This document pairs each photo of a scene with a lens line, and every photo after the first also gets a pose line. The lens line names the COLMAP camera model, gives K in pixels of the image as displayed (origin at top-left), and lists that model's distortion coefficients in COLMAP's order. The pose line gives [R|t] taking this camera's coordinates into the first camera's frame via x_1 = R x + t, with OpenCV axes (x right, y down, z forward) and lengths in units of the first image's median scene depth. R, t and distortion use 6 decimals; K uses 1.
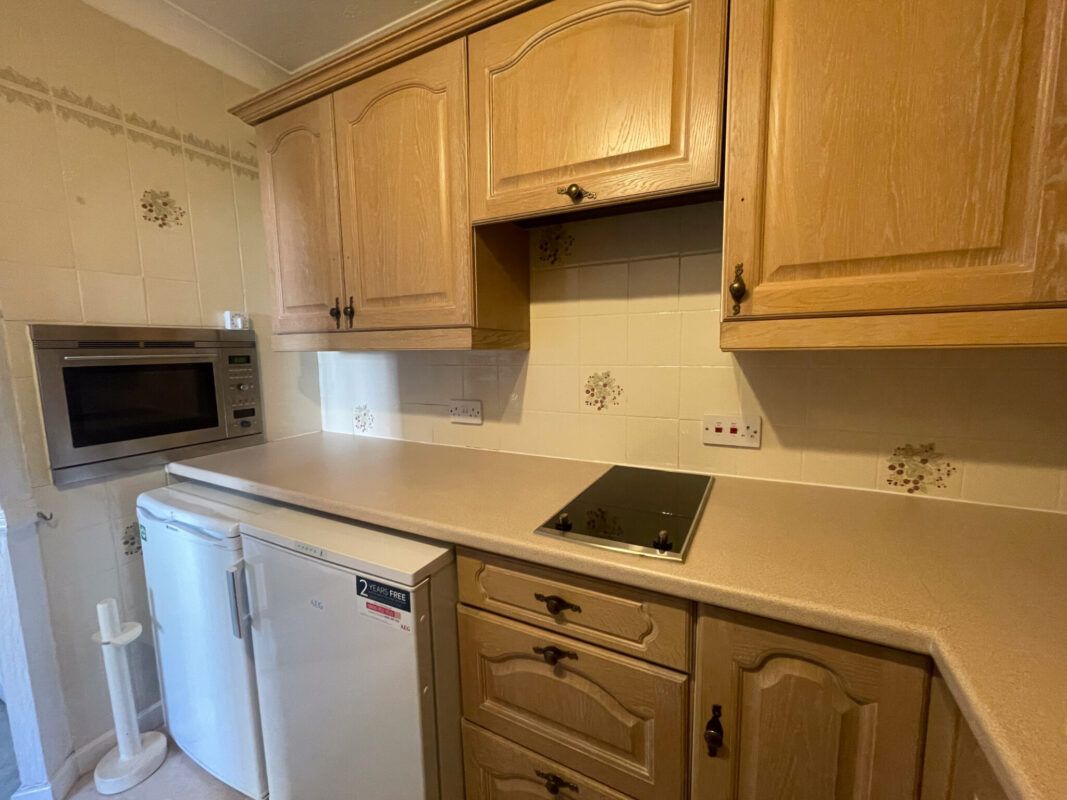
lens RADIAL K [[428.3, 0, 535.0], [0, 428.3, 398.9], [0, 0, 1]] dist [-0.001419, -0.000182]
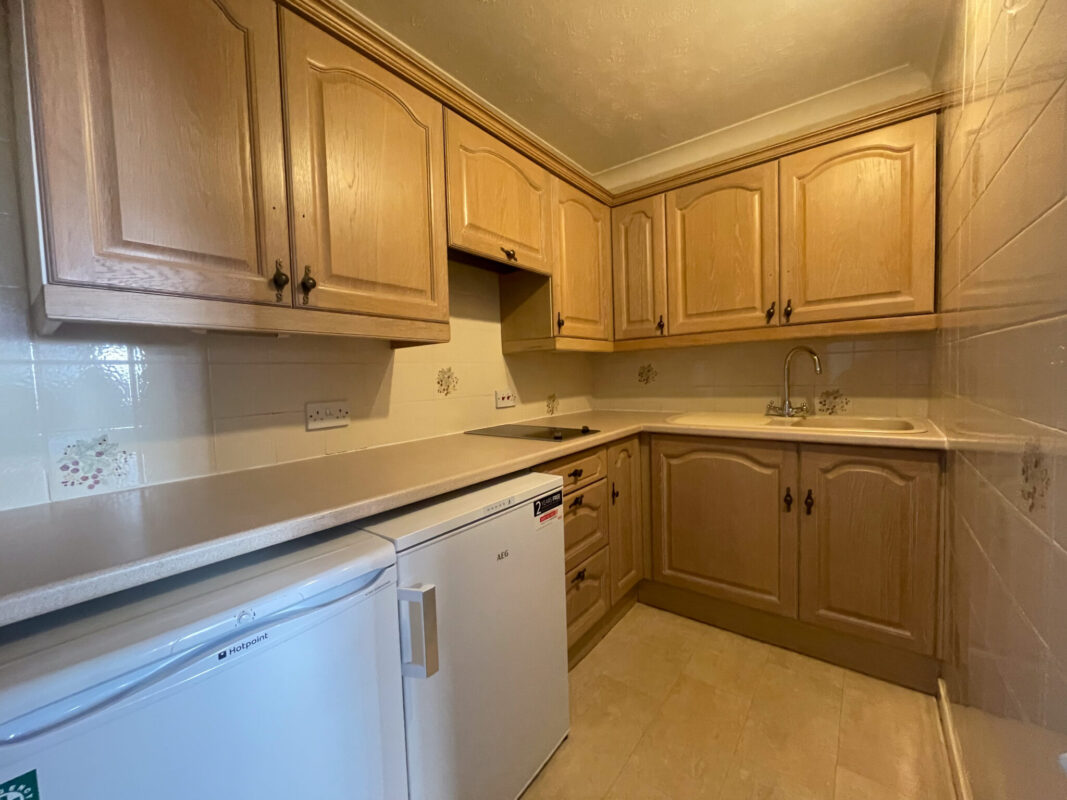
lens RADIAL K [[428.3, 0, 535.0], [0, 428.3, 398.9], [0, 0, 1]] dist [-0.001419, -0.000182]
pose [[0.178551, -0.046384, 0.982837, -1.363964], [0.146478, 0.989010, 0.020065, 0.059947], [-0.972967, 0.140381, 0.183383, 0.572901]]
